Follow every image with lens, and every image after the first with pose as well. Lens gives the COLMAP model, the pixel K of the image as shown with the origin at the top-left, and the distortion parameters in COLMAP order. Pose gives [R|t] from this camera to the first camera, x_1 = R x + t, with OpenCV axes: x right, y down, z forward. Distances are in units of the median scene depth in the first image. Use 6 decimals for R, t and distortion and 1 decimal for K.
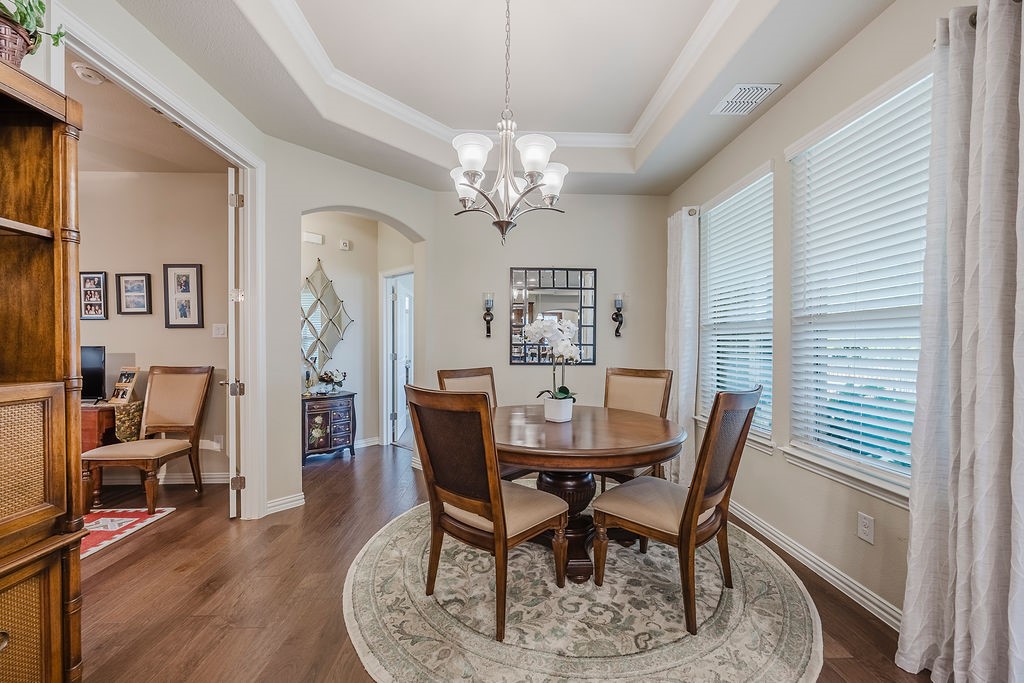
lens RADIAL K [[410.8, 0, 506.7], [0, 410.8, 347.6], [0, 0, 1]] dist [-0.003282, 0.000024]
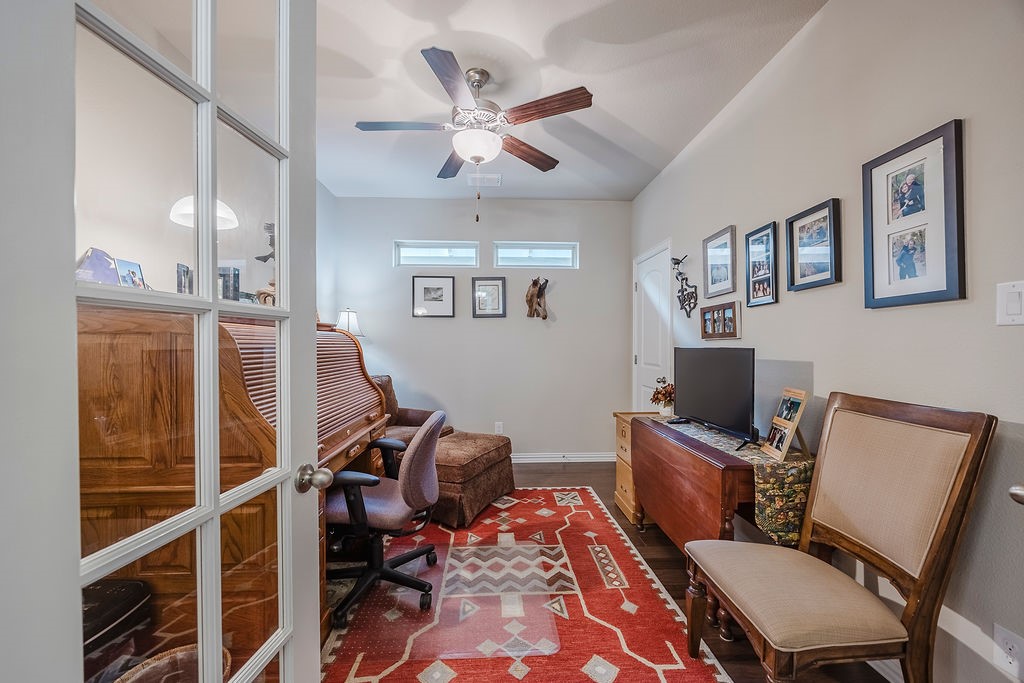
lens RADIAL K [[410.8, 0, 506.7], [0, 410.8, 347.6], [0, 0, 1]] dist [-0.003282, 0.000024]
pose [[0.030840, 0.005356, -0.999510, -0.402283], [-0.008728, 0.999949, 0.005089, -0.003988], [0.999486, 0.008567, 0.030885, 0.599807]]
